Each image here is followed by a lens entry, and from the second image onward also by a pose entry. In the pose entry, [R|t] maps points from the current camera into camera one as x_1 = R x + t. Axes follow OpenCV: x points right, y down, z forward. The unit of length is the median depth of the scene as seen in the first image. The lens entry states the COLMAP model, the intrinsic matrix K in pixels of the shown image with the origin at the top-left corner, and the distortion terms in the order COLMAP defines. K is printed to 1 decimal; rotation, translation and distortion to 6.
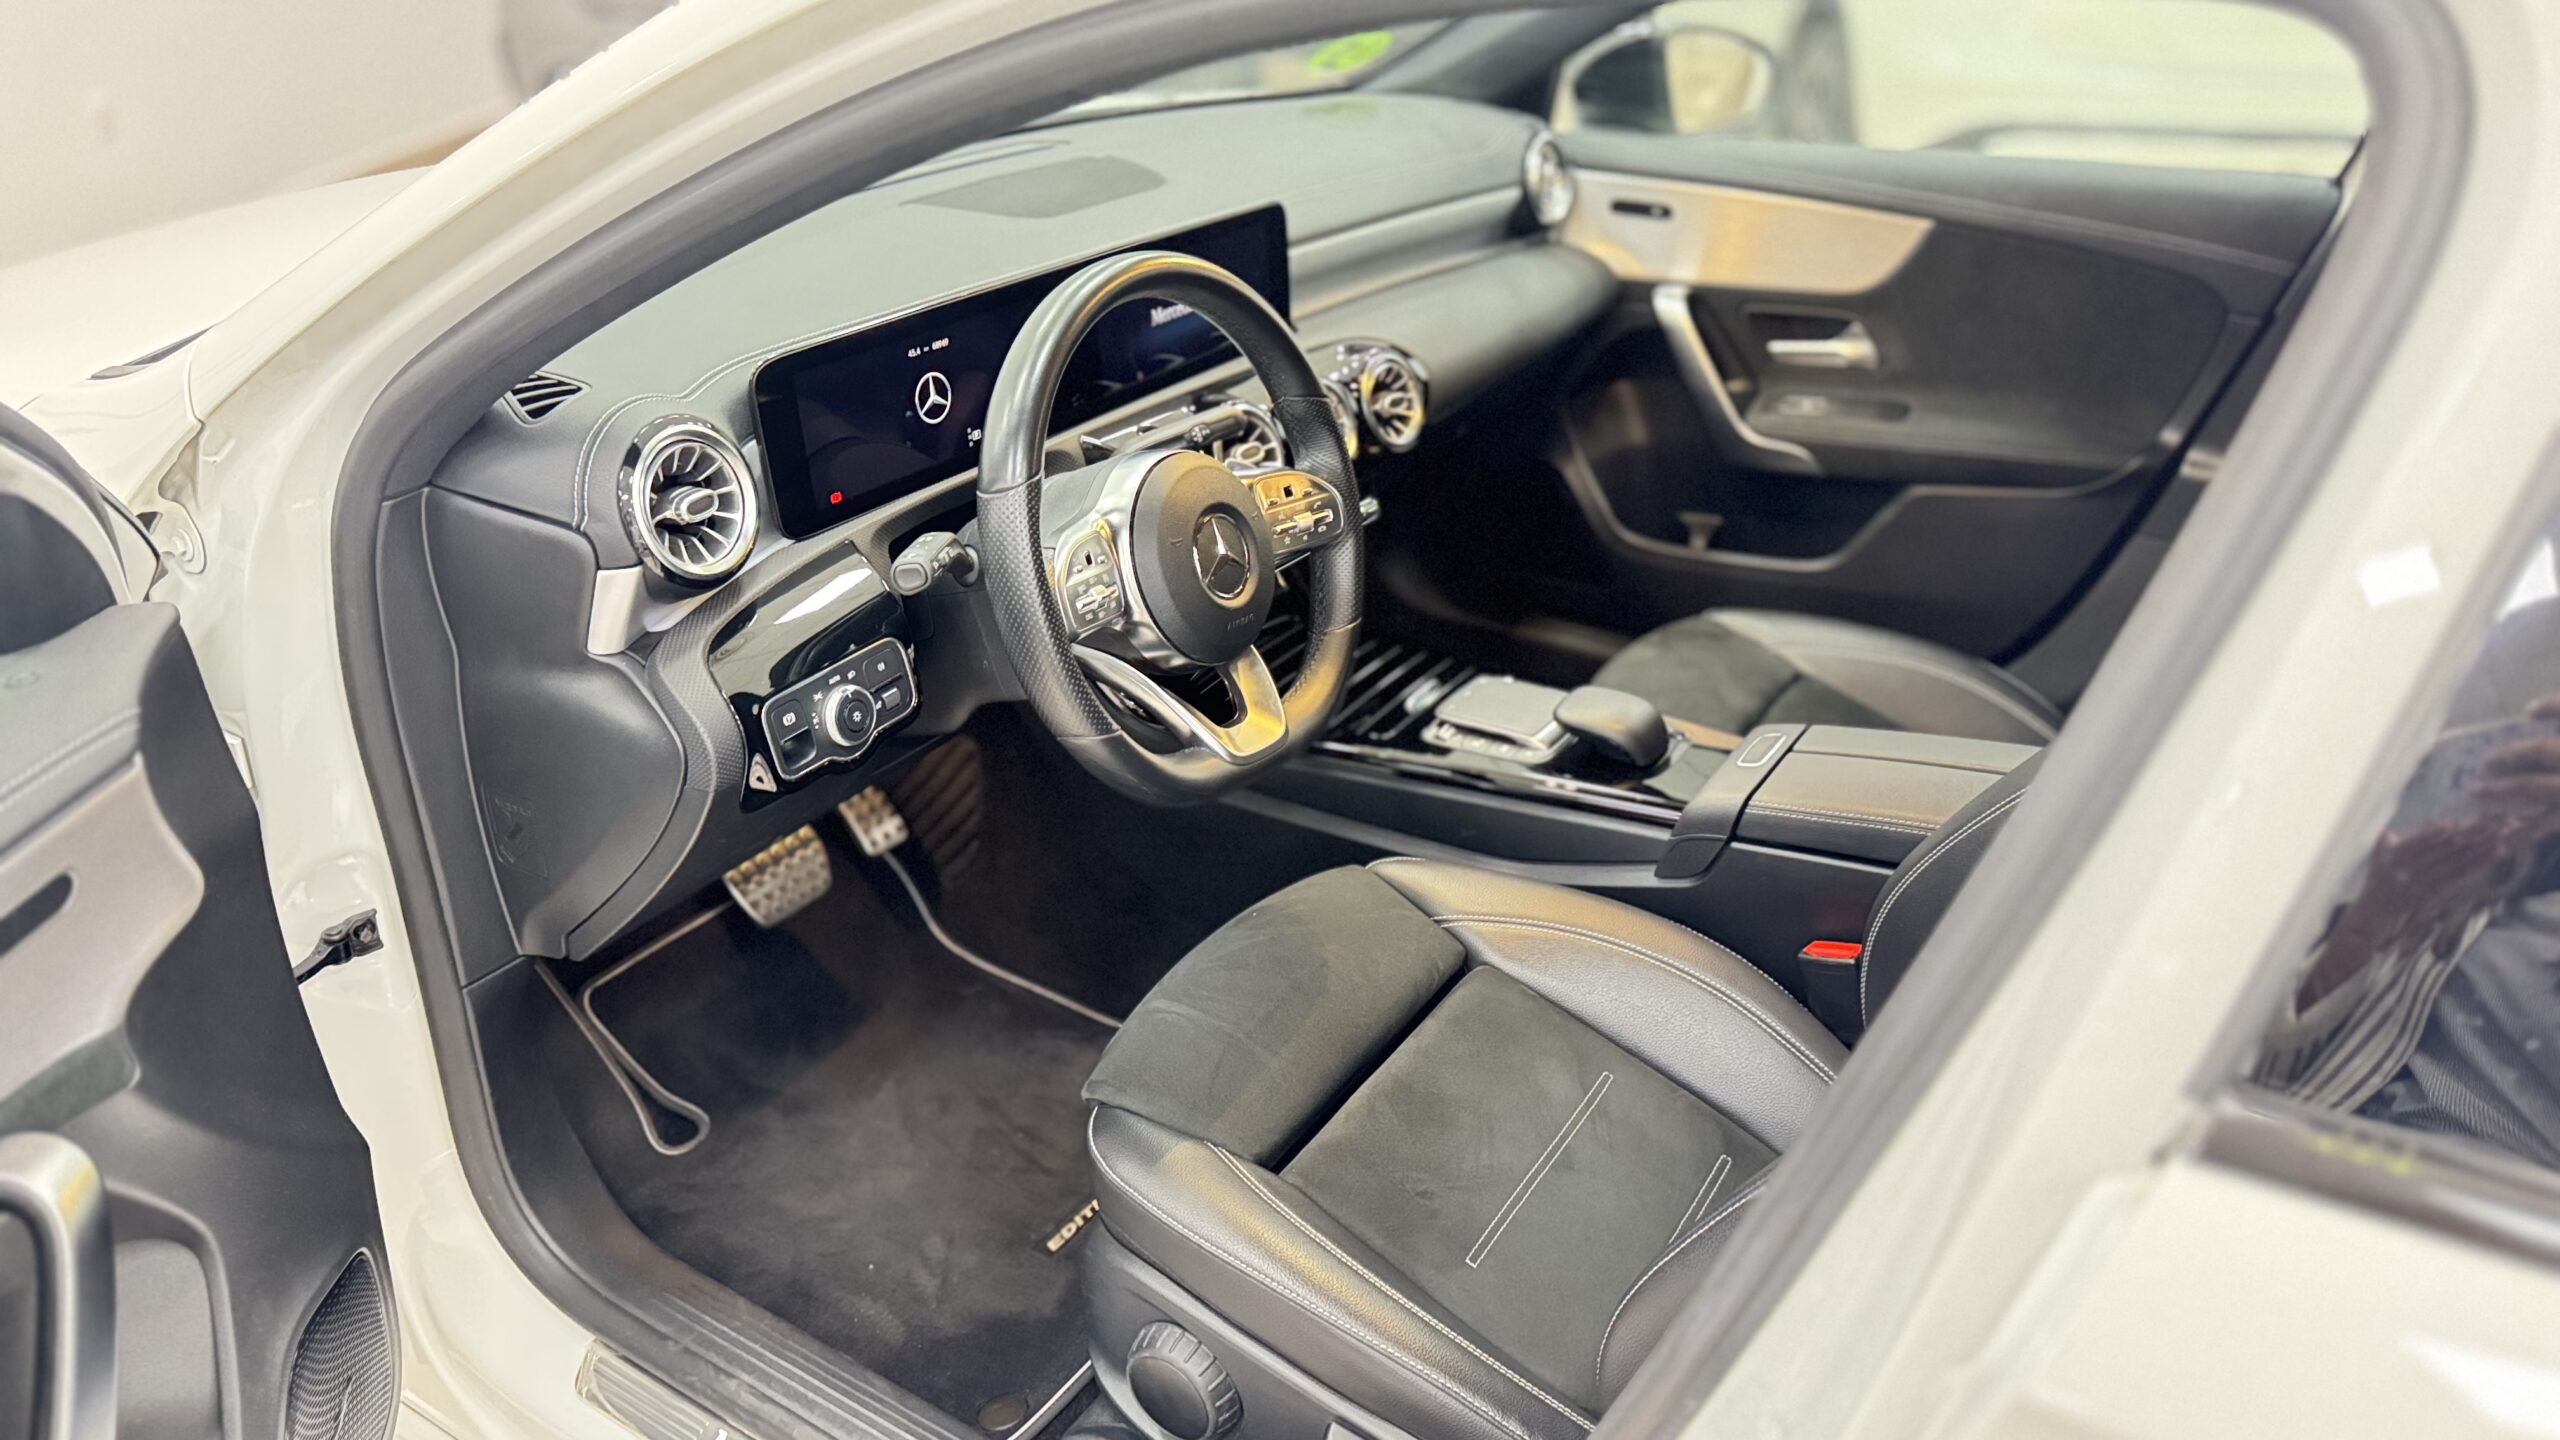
lens RADIAL K [[1824.6, 0, 1277.1], [0, 1824.6, 728.4], [0, 0, 1]] dist [0.121717, -0.240089]
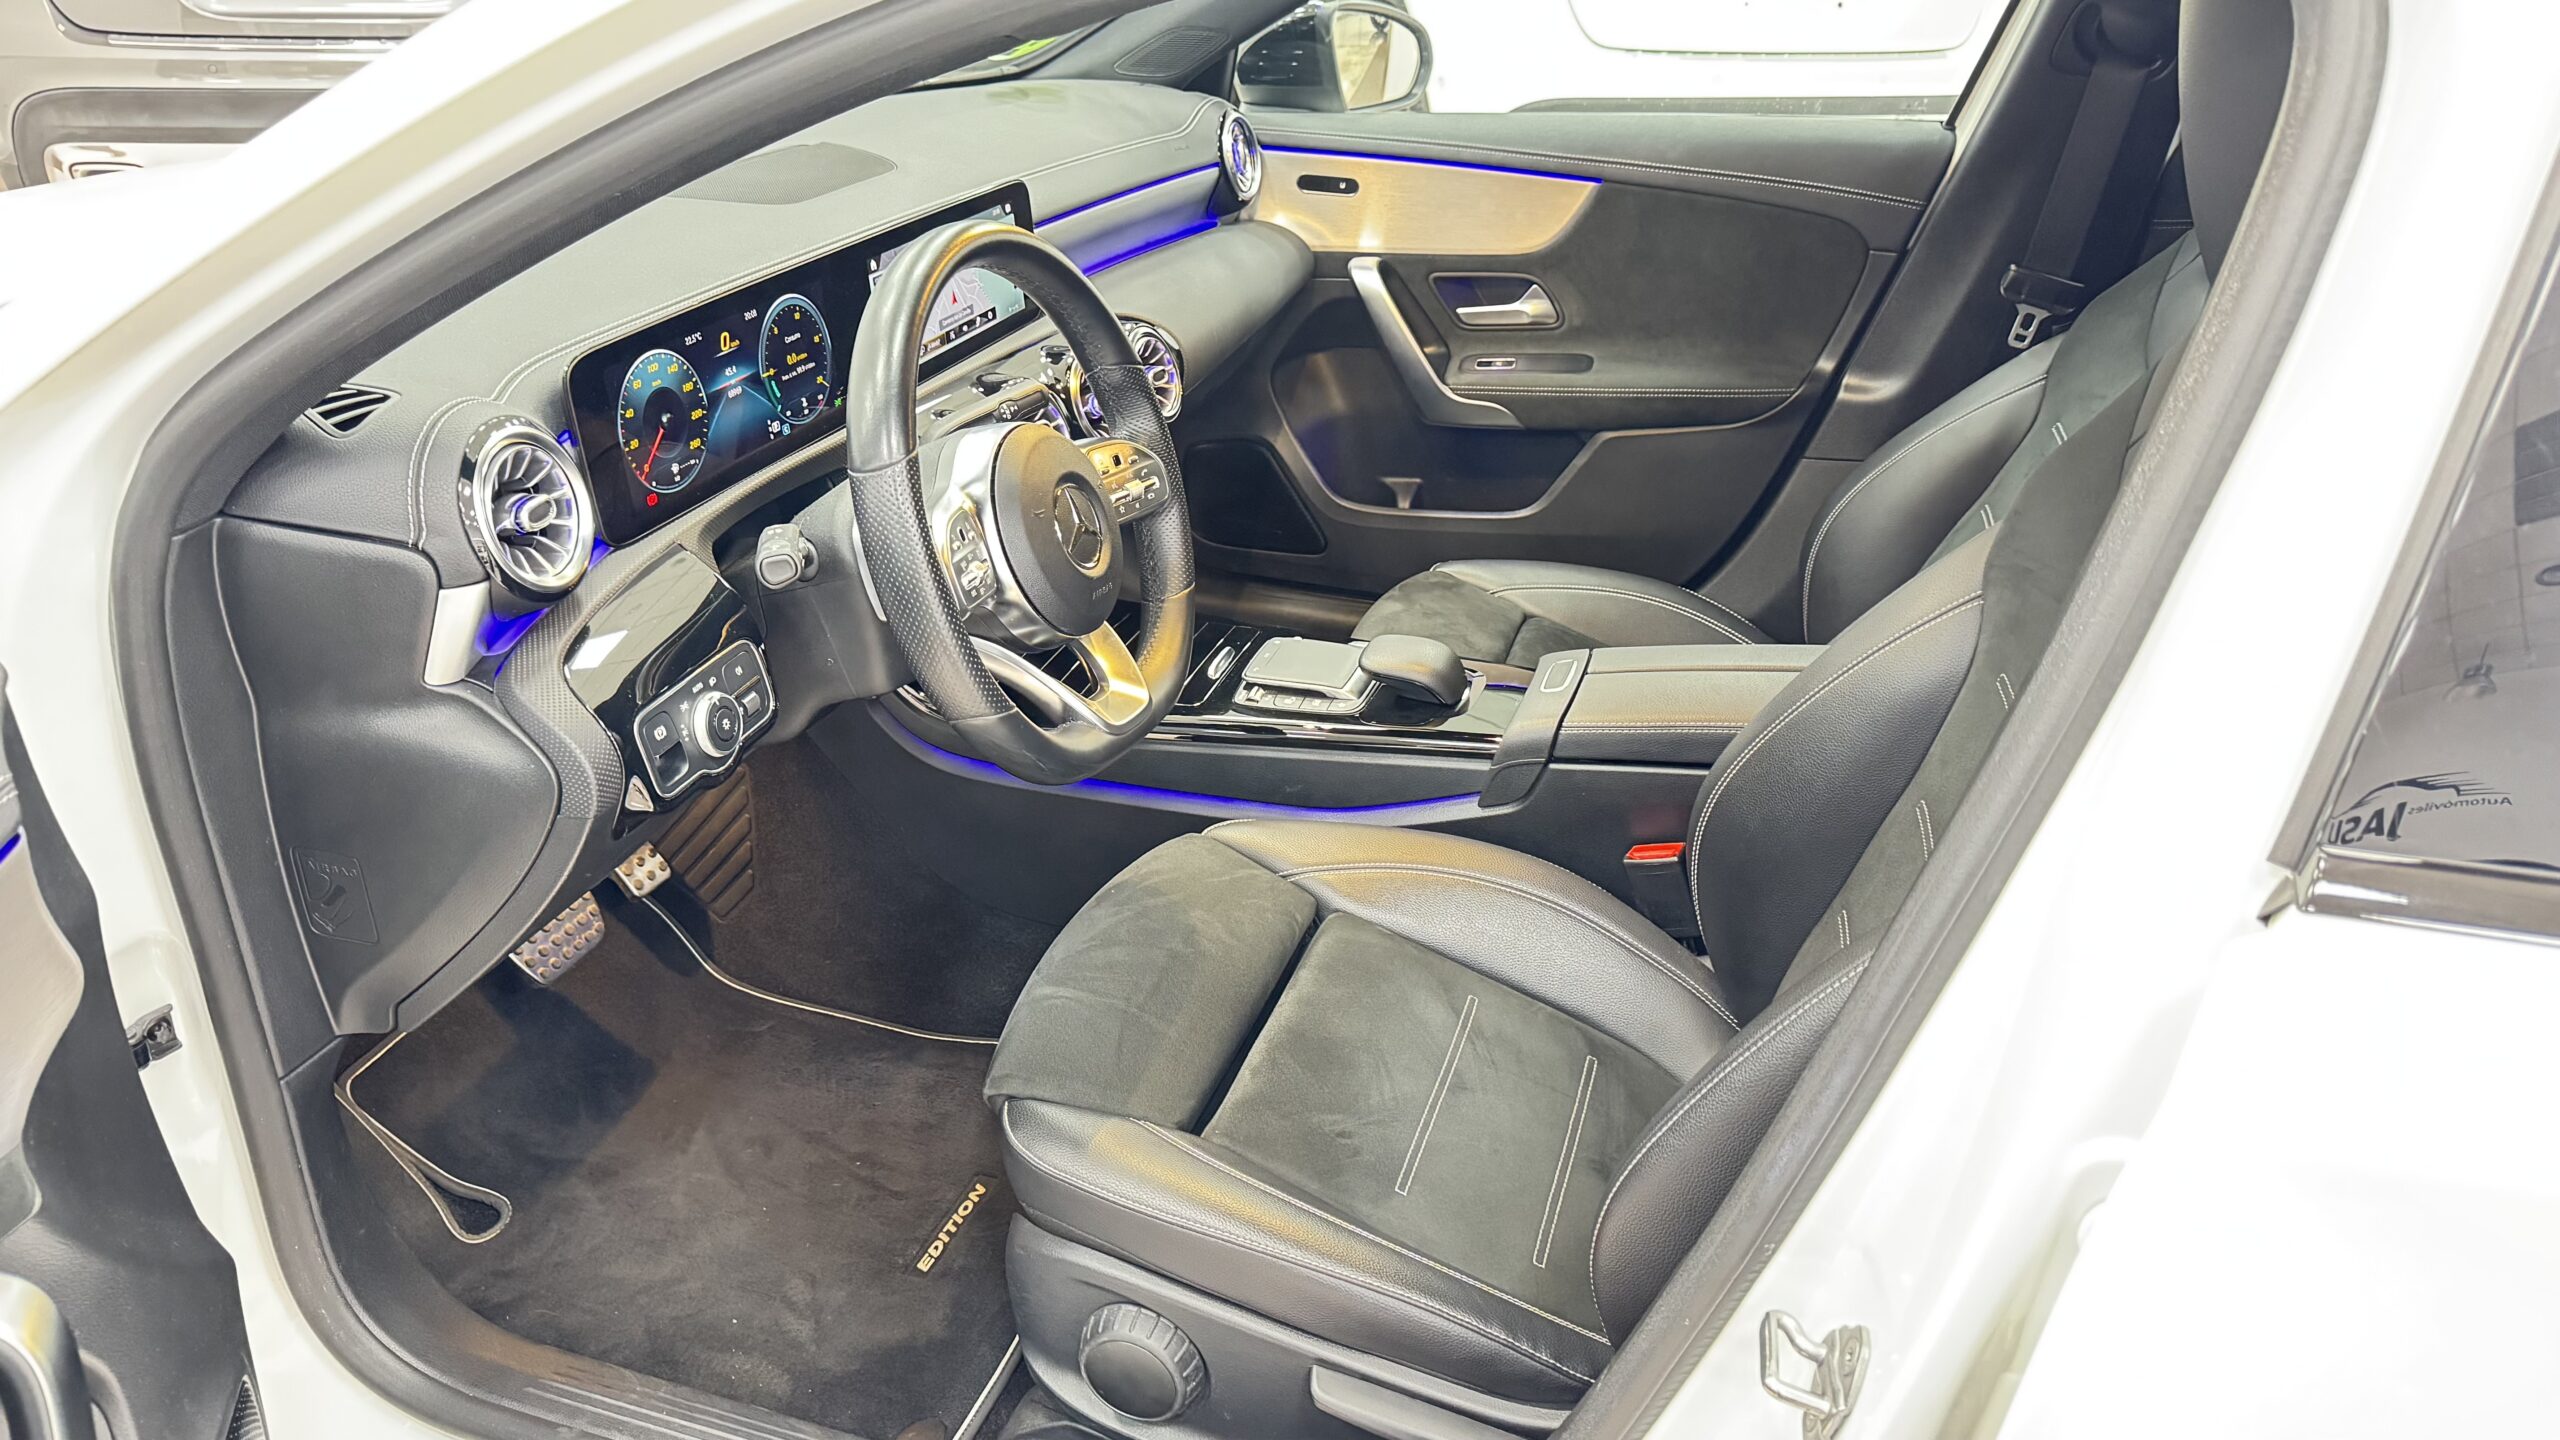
lens RADIAL K [[1832.3, 0, 1269.4], [0, 1832.3, 712.1], [0, 0, 1]] dist [0.104107, -0.140531]
pose [[0.968340, -0.108635, 0.224760, -0.138600], [0.112327, 0.993665, -0.003667, 0.017868], [-0.222937, 0.028797, 0.974407, 0.009642]]
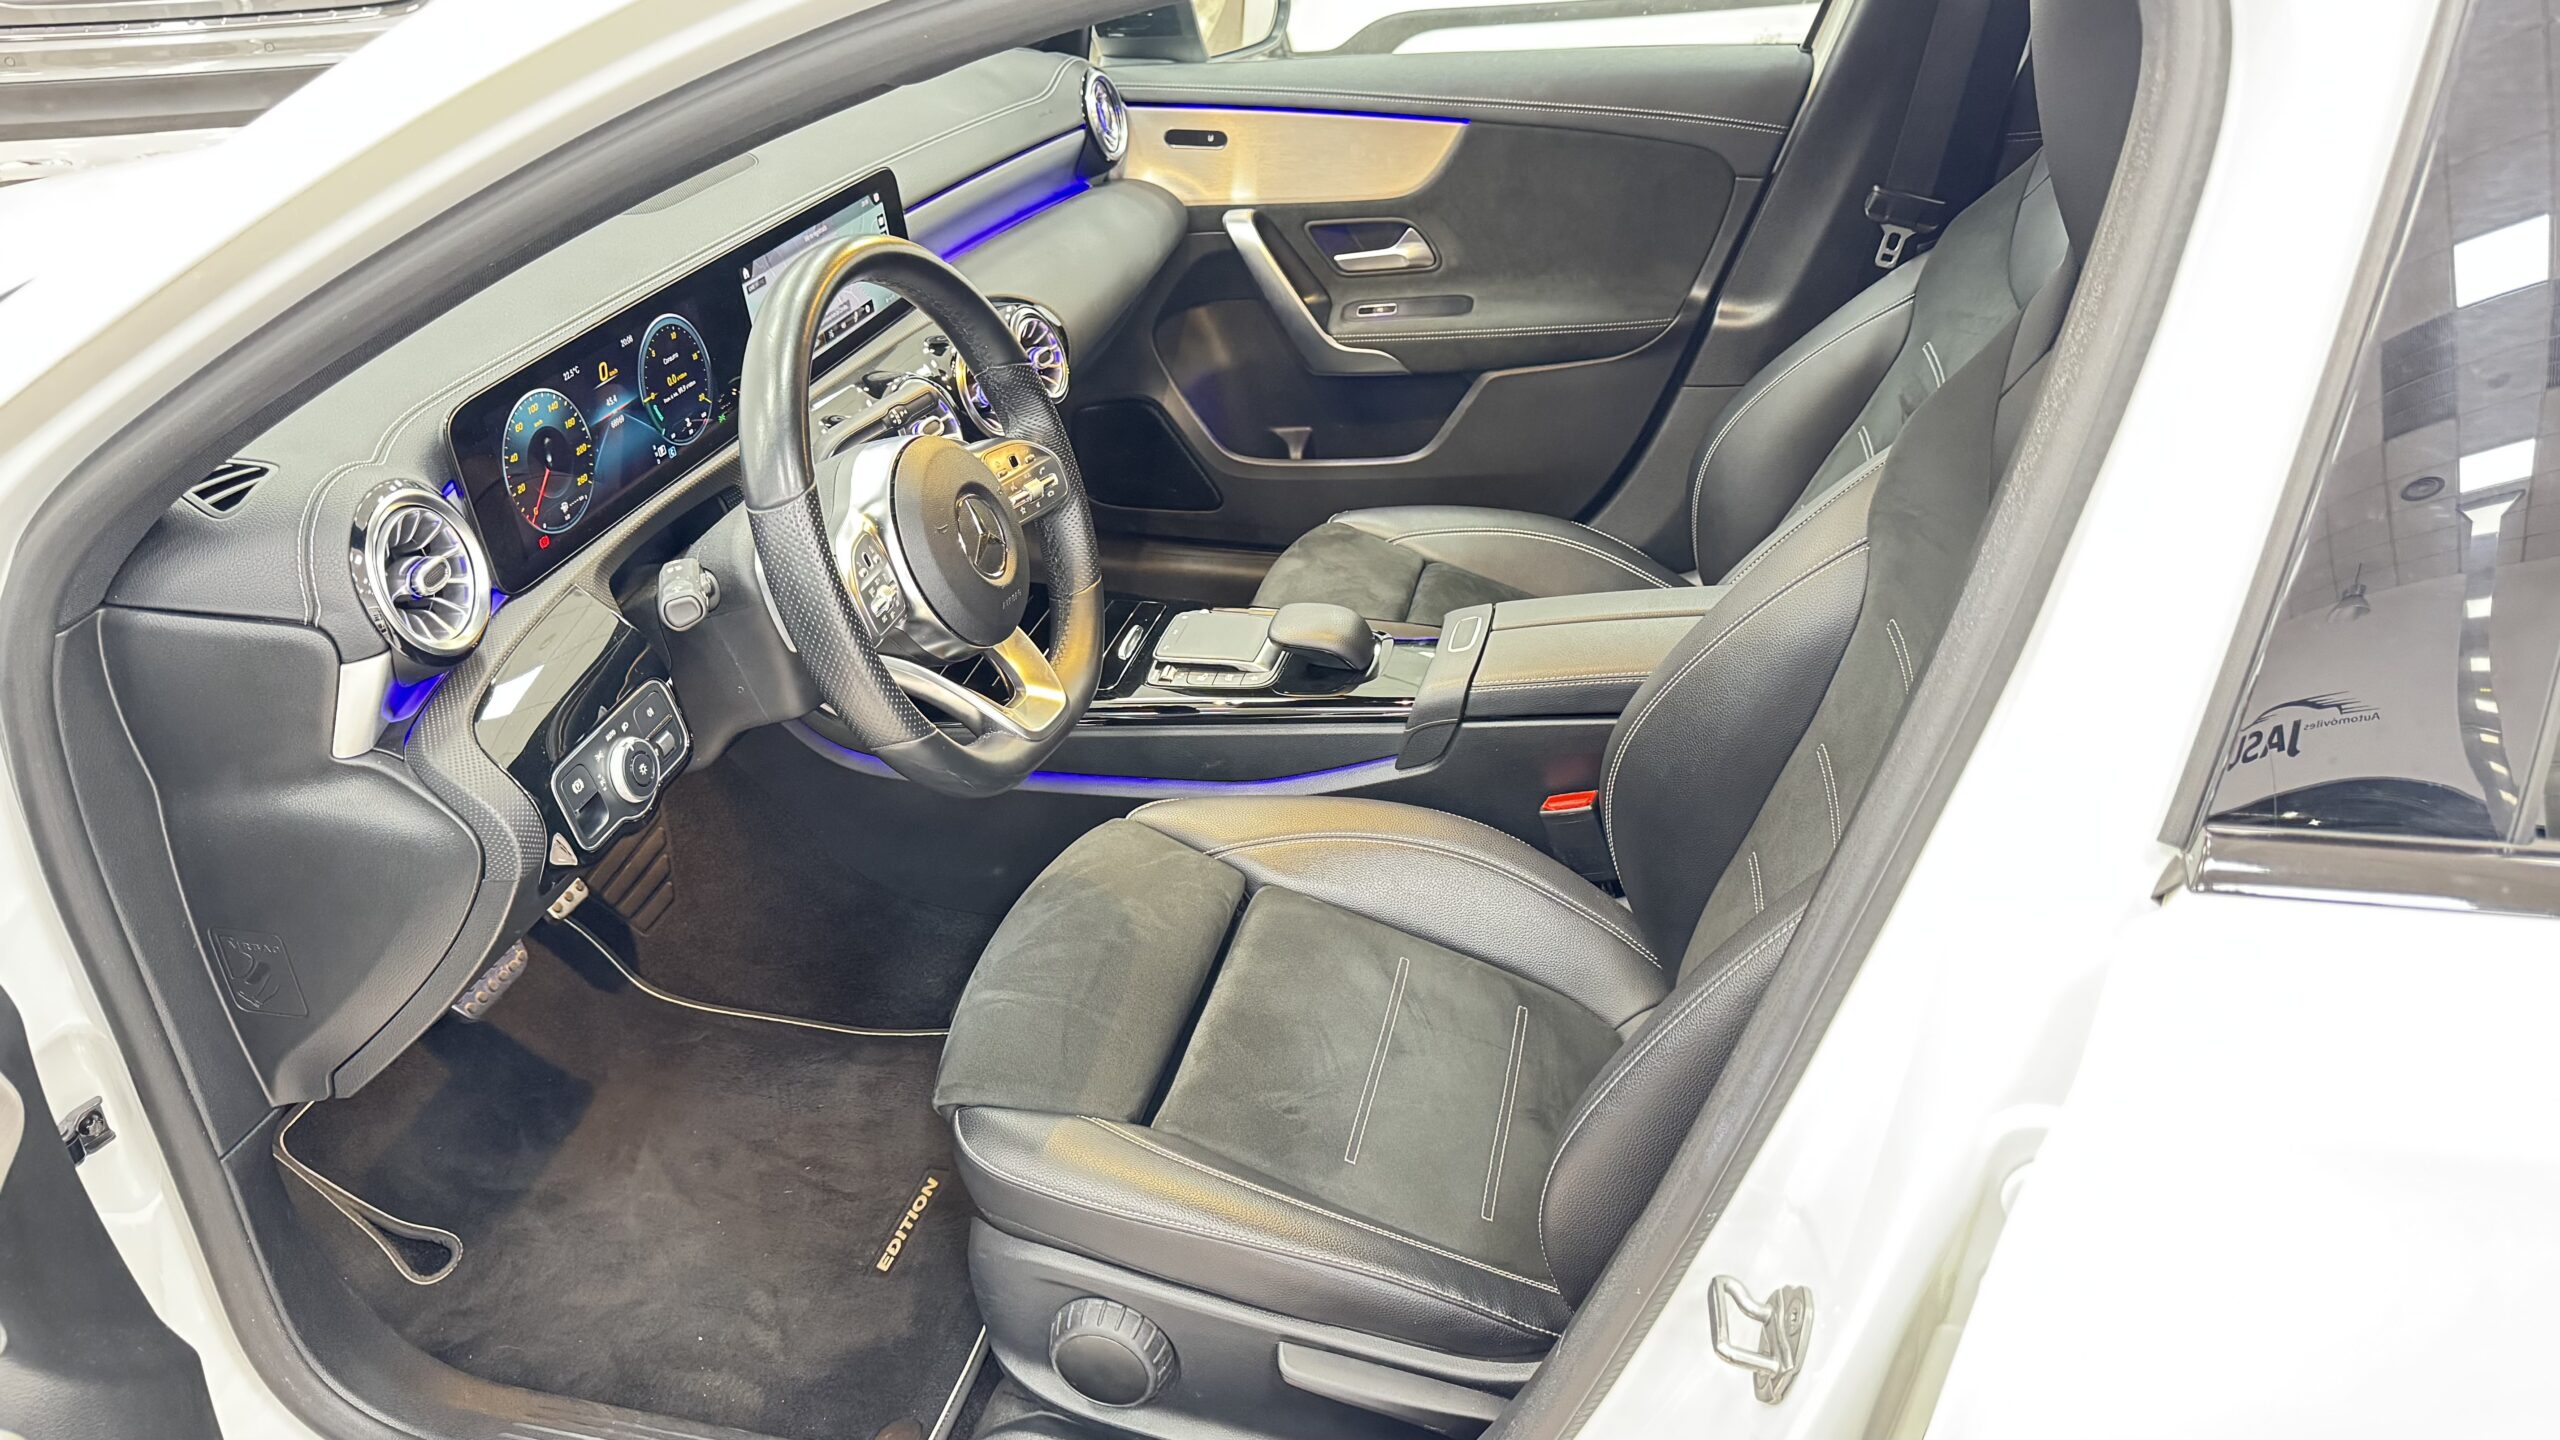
lens RADIAL K [[1836.0, 0, 1280.0], [0, 1836.0, 720.0], [0, 0, 1]] dist [0.075652, -0.095839]
pose [[0.941812, -0.192931, 0.275260, -0.144169], [0.184437, 0.981209, 0.056673, -0.019926], [-0.281021, -0.002607, 0.959698, 0.002794]]
